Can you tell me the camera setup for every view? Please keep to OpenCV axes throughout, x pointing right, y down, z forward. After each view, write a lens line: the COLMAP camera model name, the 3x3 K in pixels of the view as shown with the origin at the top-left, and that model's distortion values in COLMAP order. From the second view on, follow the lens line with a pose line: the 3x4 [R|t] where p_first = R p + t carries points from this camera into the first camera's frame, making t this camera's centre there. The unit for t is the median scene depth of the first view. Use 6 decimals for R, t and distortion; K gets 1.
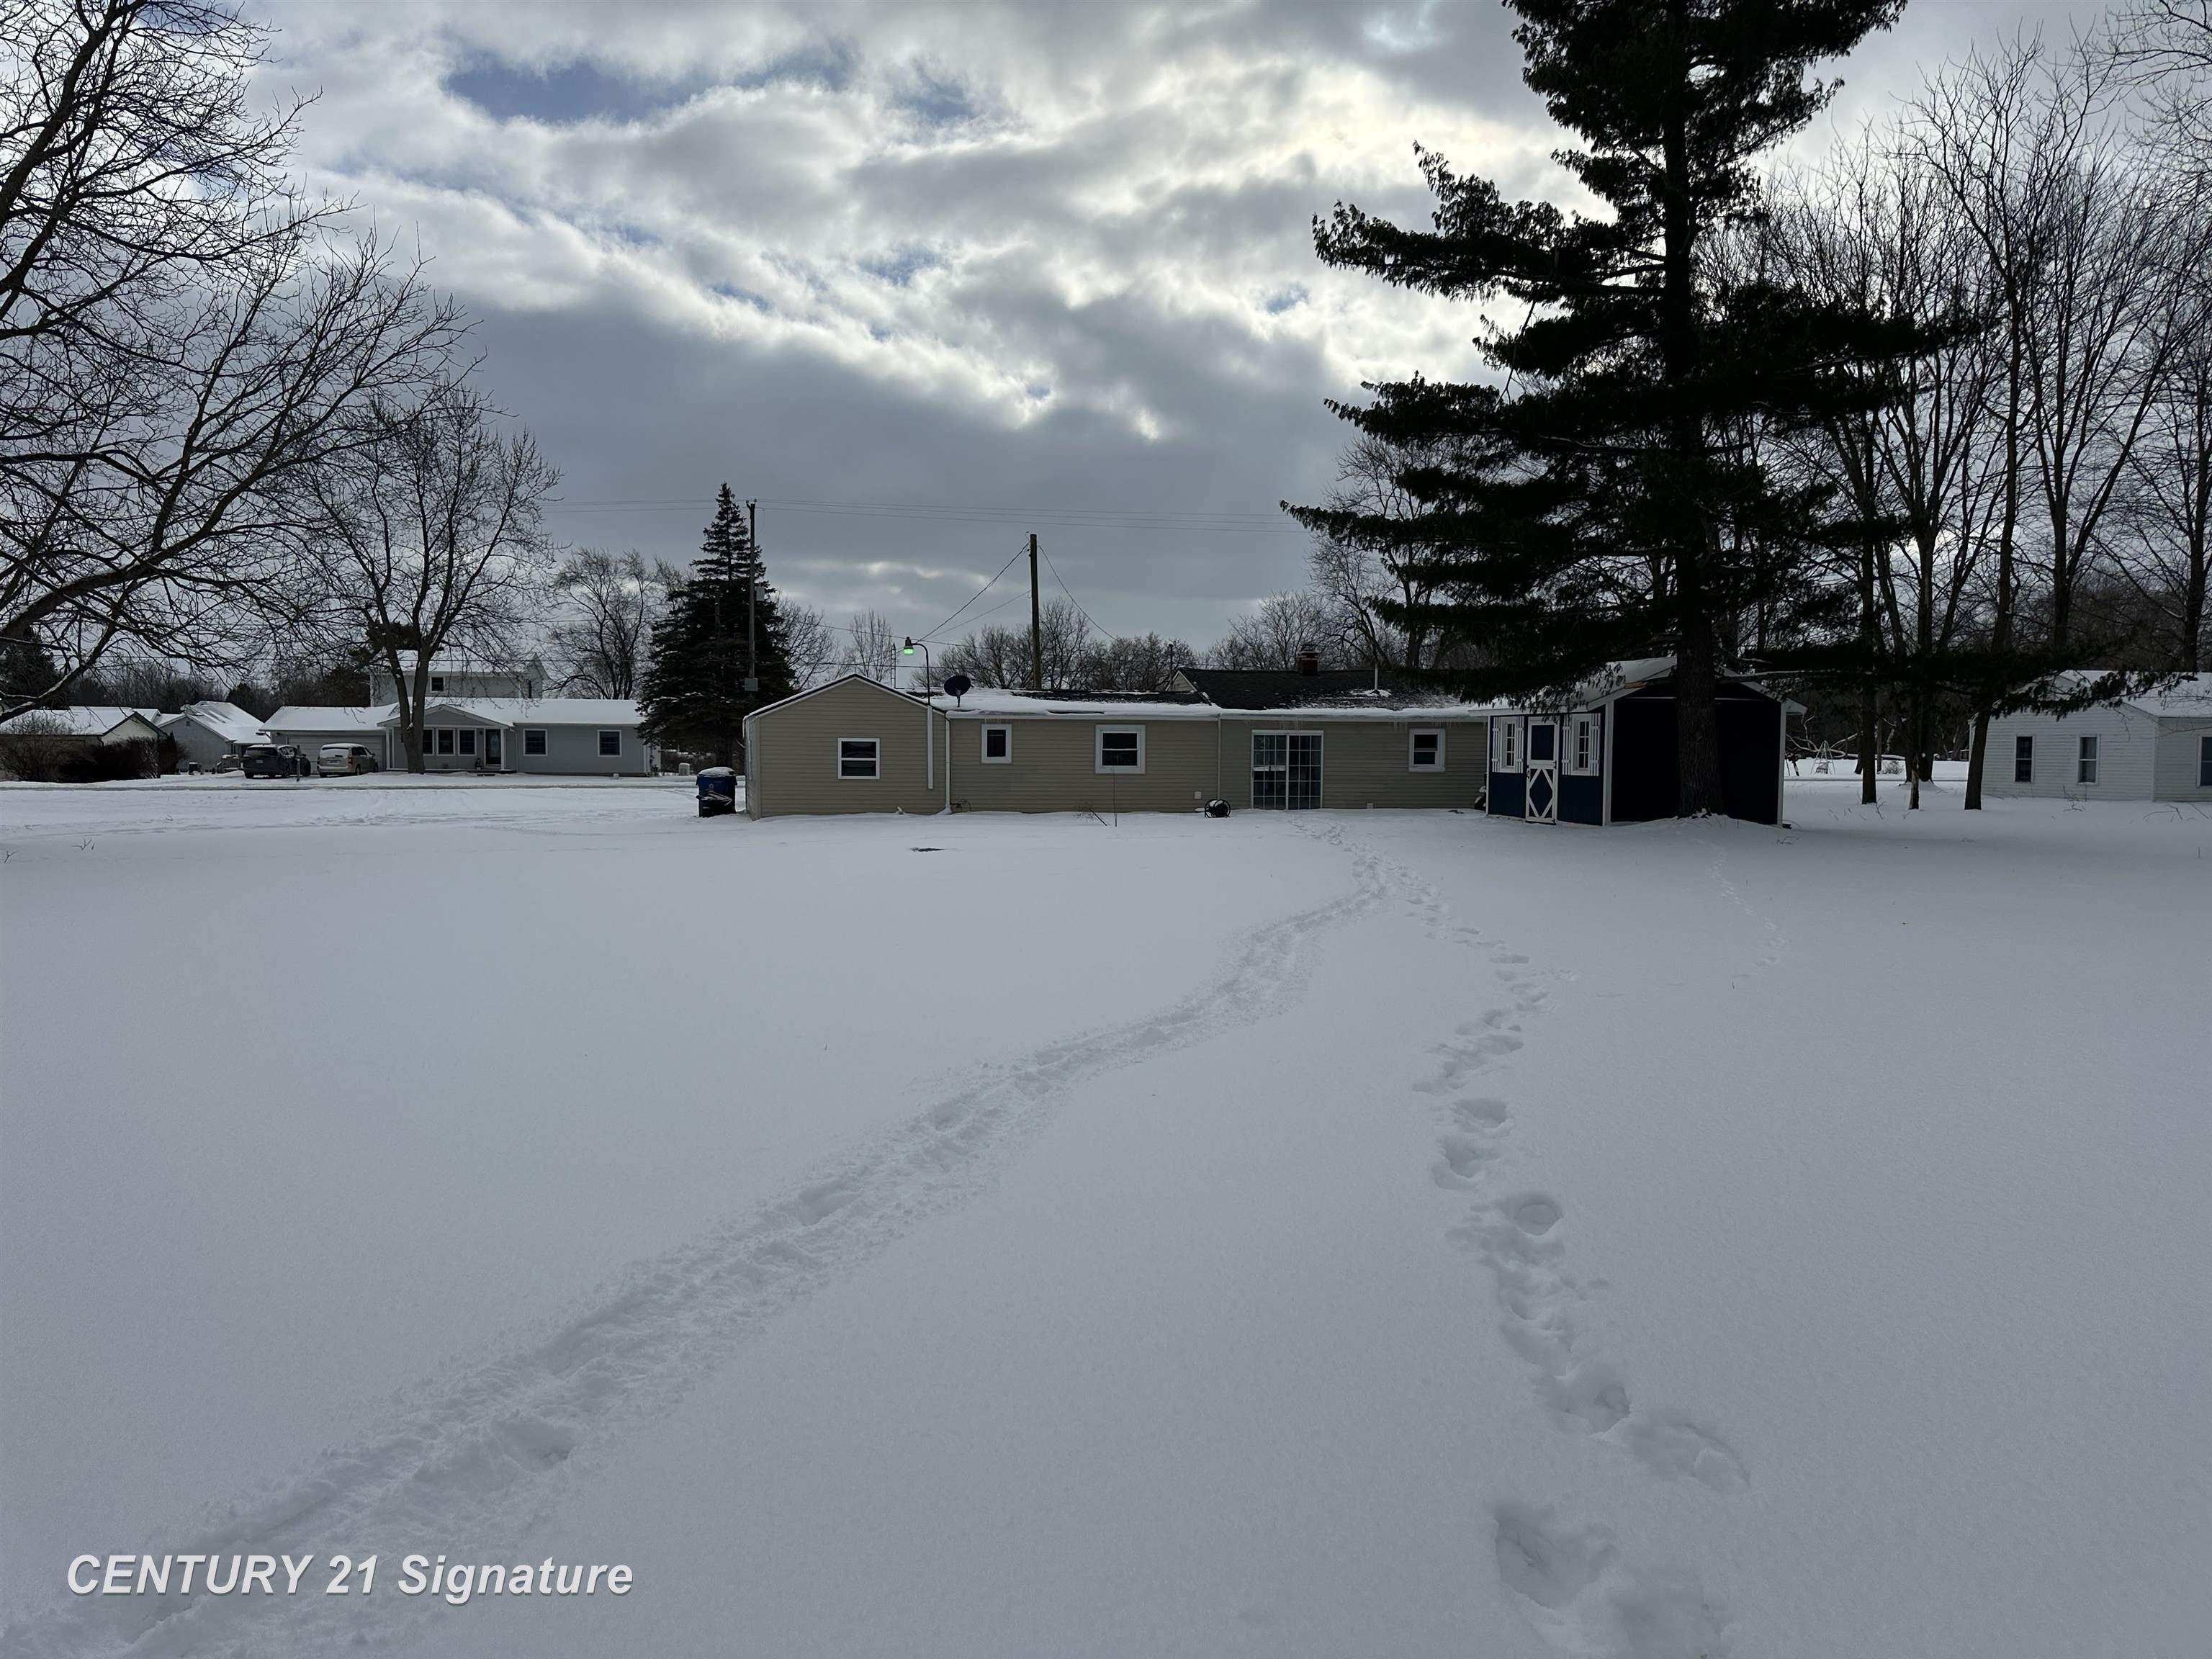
lens RADIAL K [[1522.2, 0, 1106.0], [0, 1522.2, 829.5], [0, 0, 1]] dist [0.001404, -0.003443]
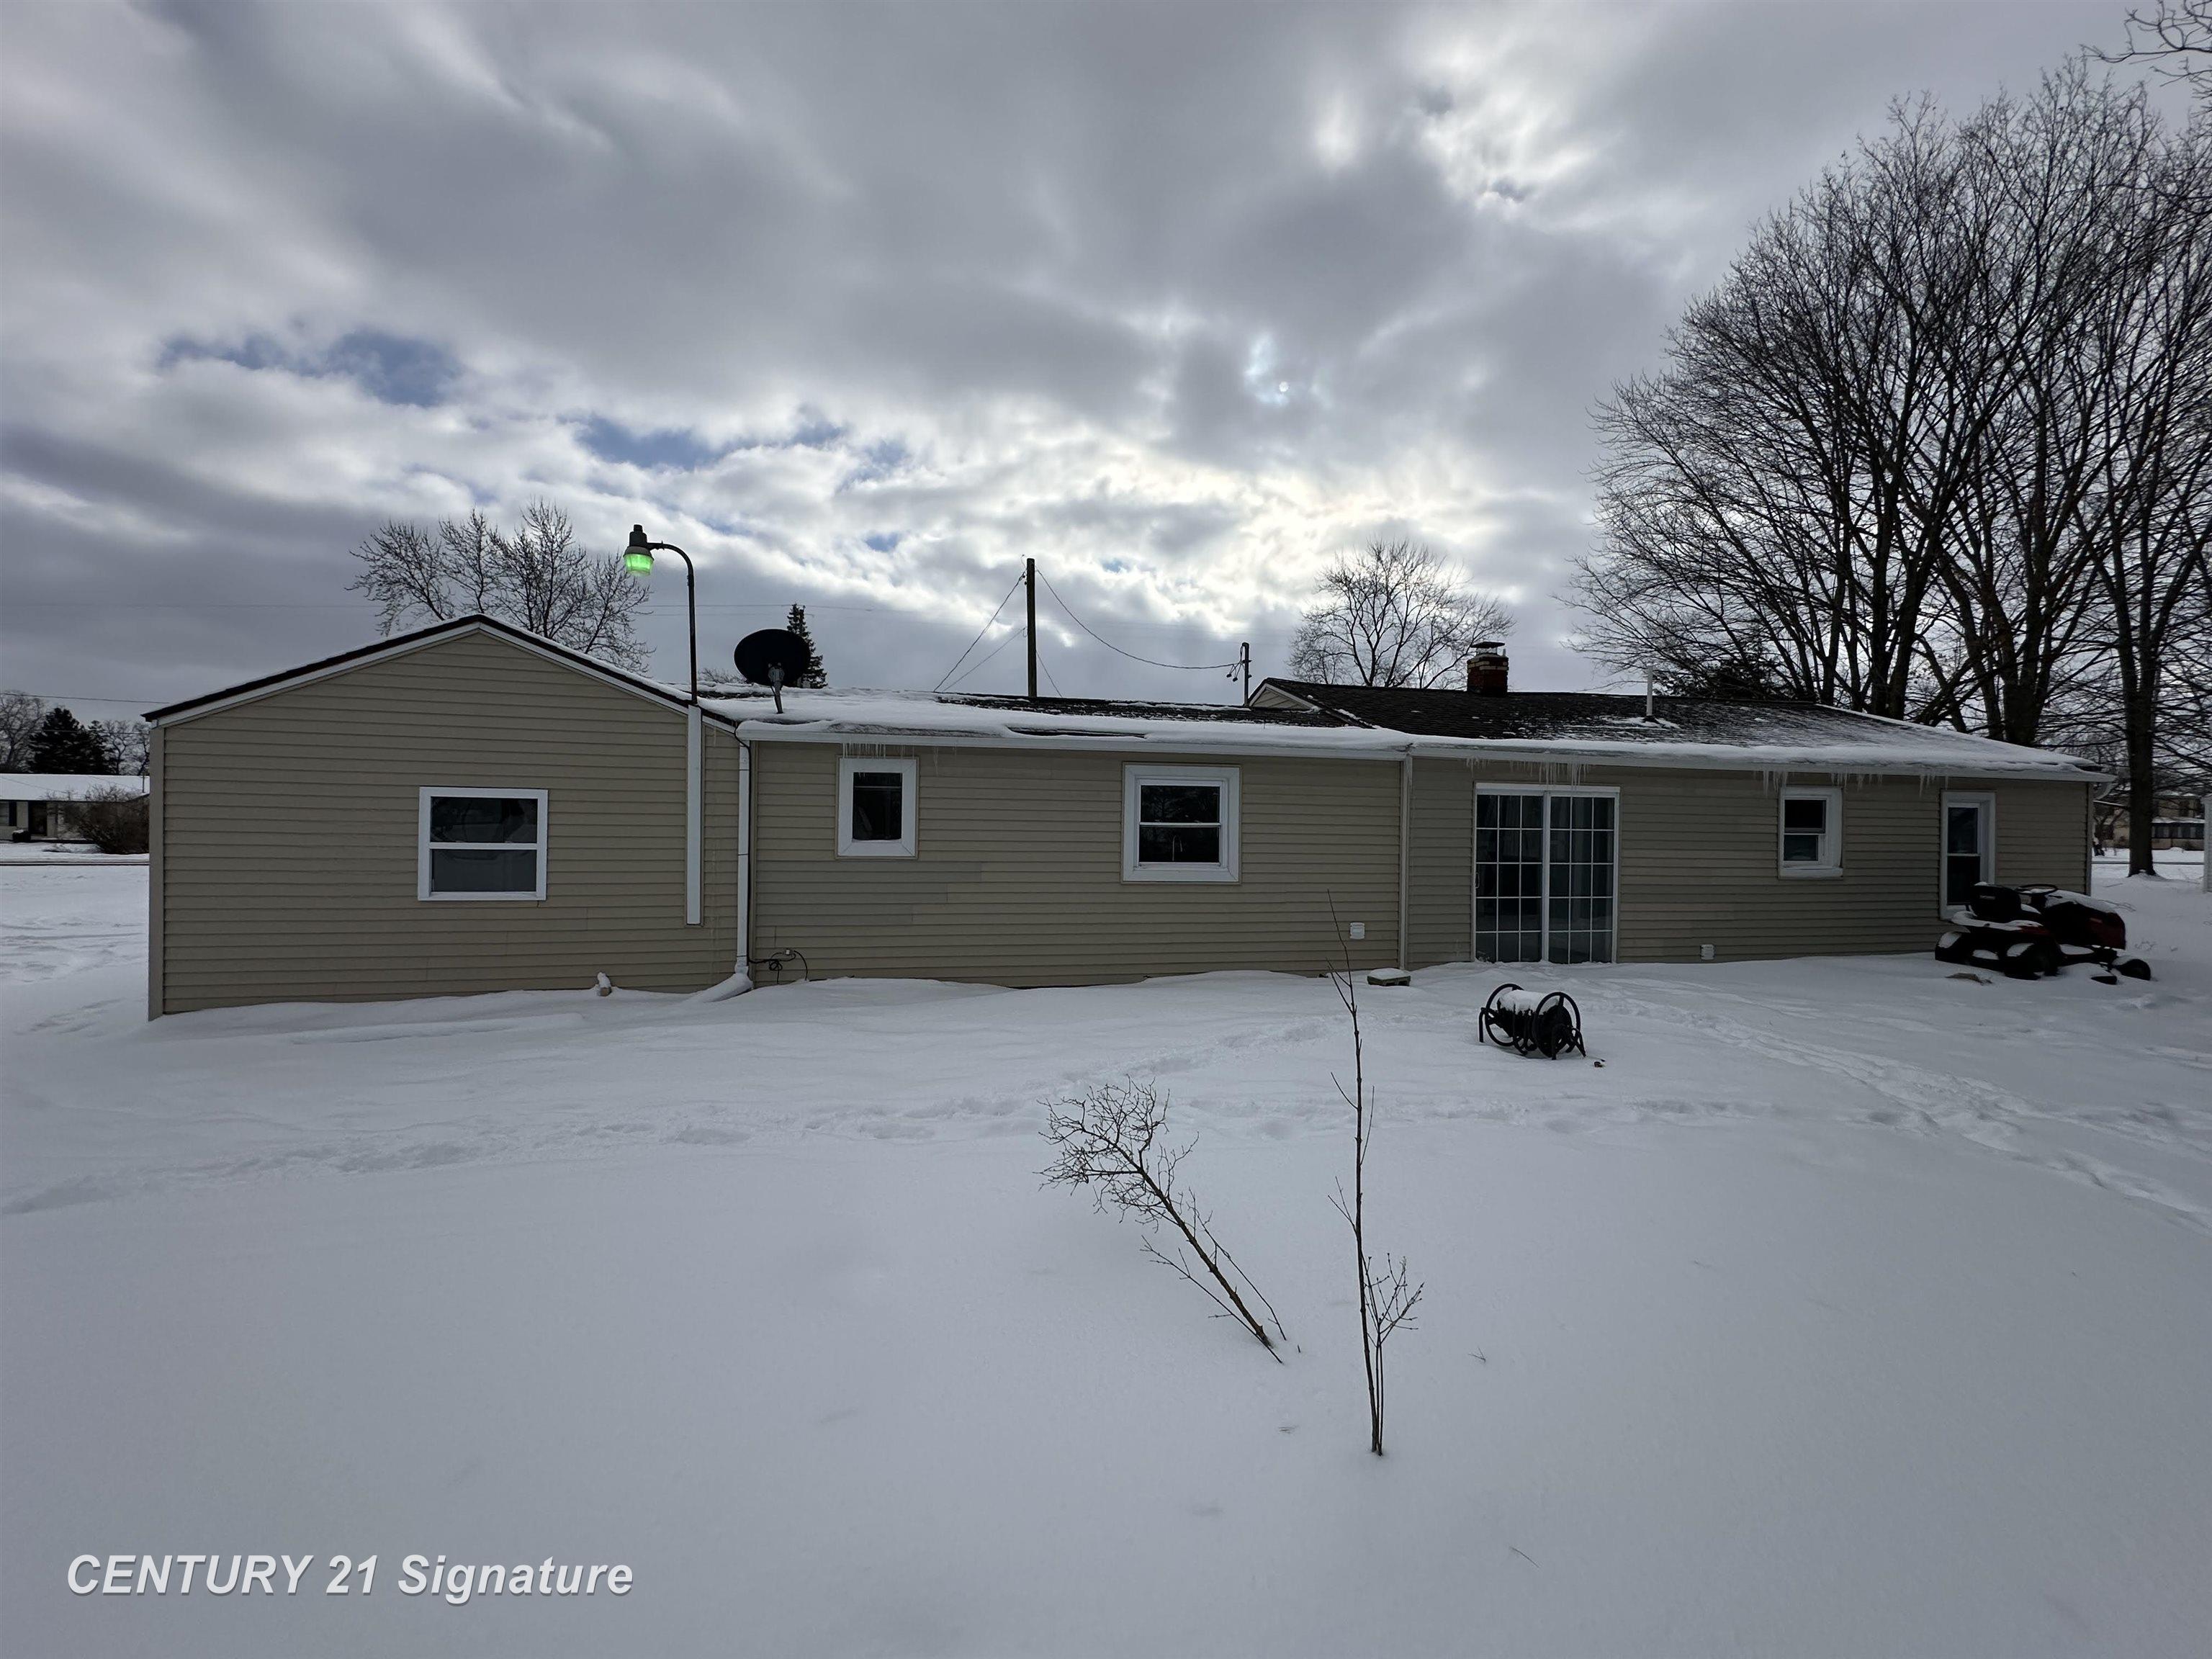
lens RADIAL K [[877.0, 0, 1108.8], [0, 877.0, 827.3], [0, 0, 1]] dist [-0.002376, 0.000098]
pose [[0.989605, 0.008160, 0.143578, -0.044527], [0.000526, 0.998177, -0.060356, -0.037412], [-0.143809, 0.059804, 0.987797, 0.766474]]
